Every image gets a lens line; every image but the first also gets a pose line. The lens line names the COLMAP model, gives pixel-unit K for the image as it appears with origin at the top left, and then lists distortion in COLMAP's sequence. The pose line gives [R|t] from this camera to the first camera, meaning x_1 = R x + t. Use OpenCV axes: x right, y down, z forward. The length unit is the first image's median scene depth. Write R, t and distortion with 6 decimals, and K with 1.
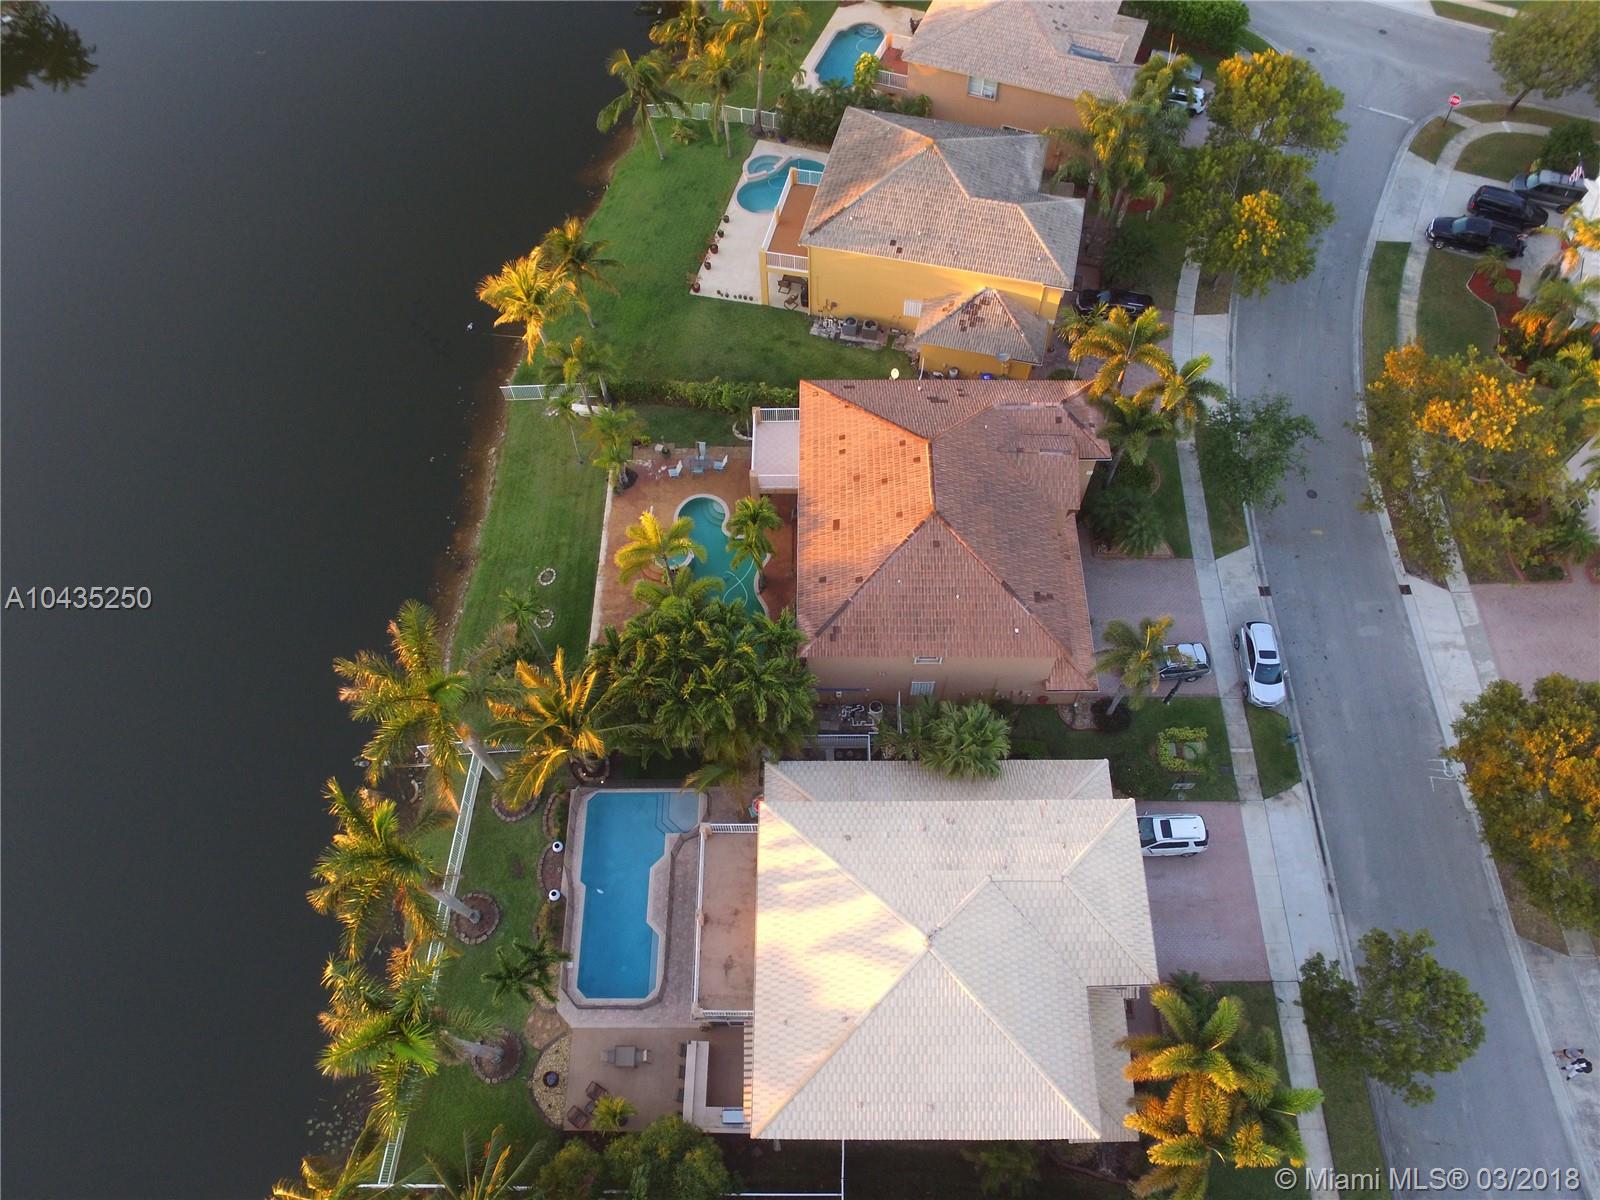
lens RADIAL K [[1078.7, 0, 803.0], [0, 1078.7, 608.6], [0, 0, 1]] dist [-0.127758, 0.096039]
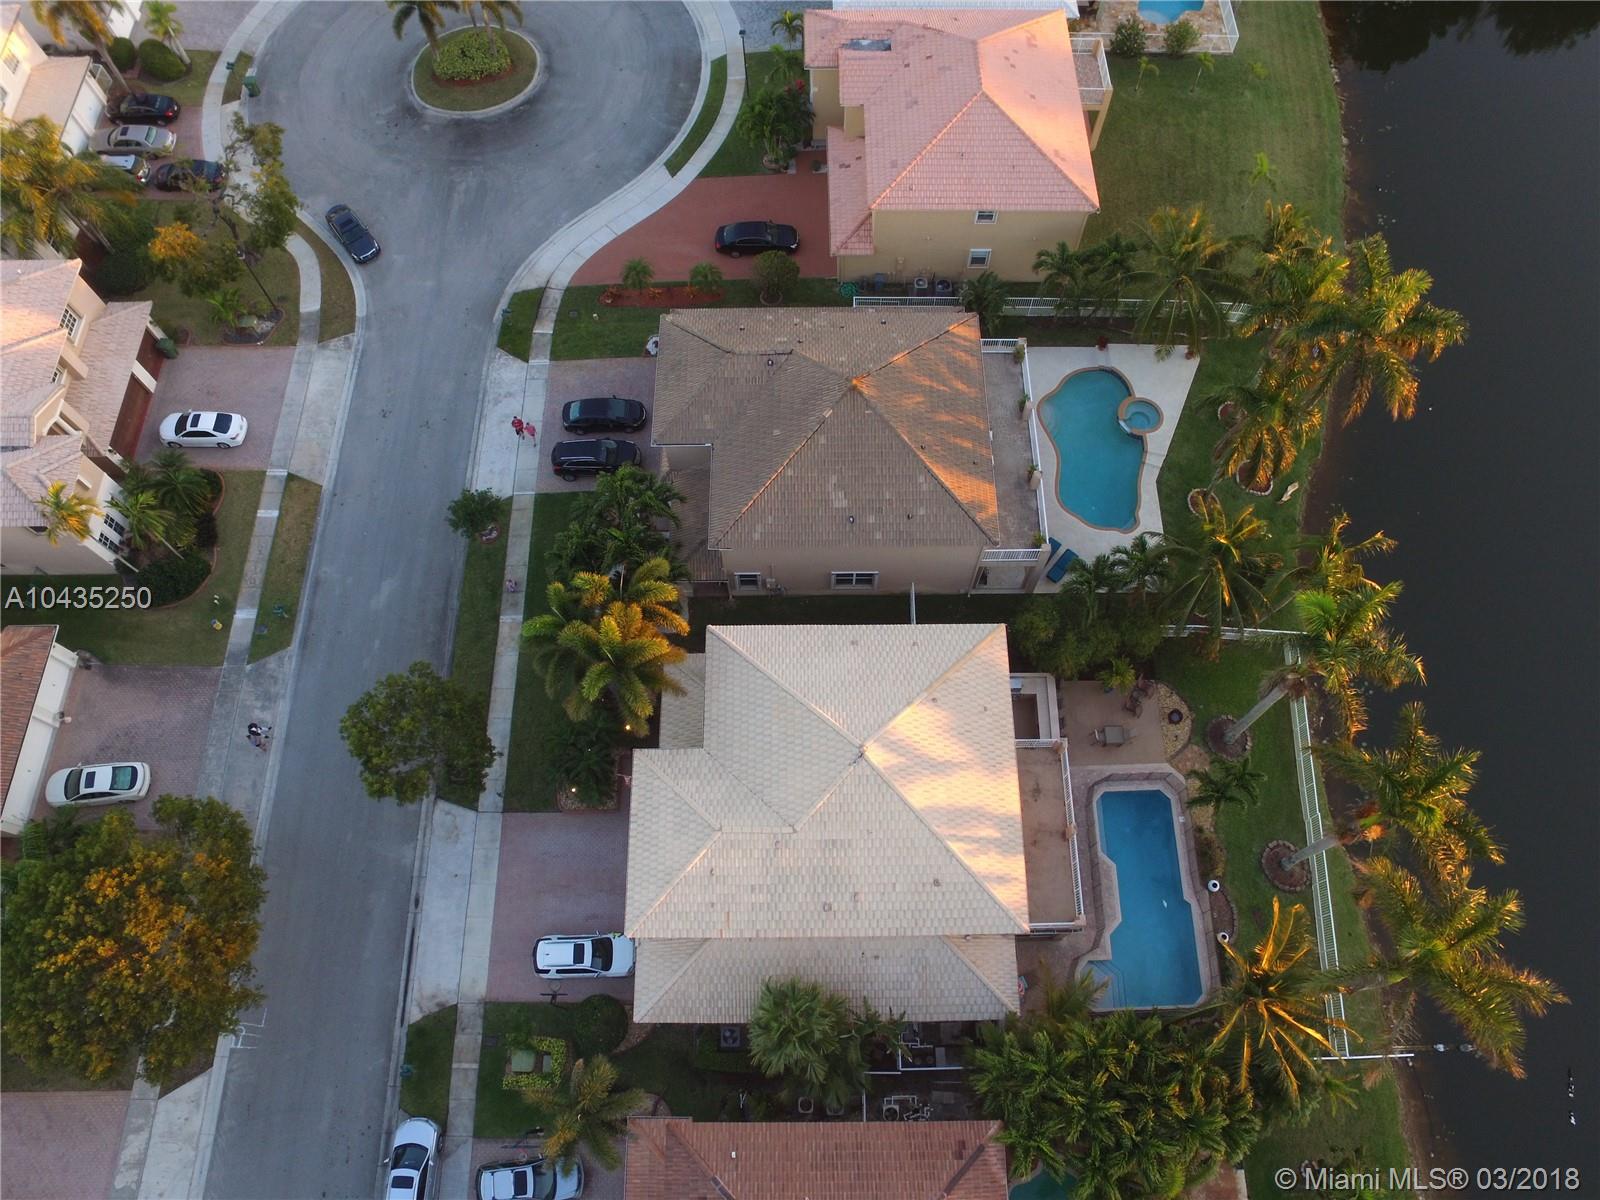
lens RADIAL K [[1078.7, 0, 803.0], [0, 1078.7, 608.6], [0, 0, 1]] dist [-0.127758, 0.096039]
pose [[-0.999645, 0.020898, 0.016528, 0.123616], [0.000634, -0.601509, 0.798866, -0.353457], [0.026636, 0.798593, 0.601282, 0.201222]]
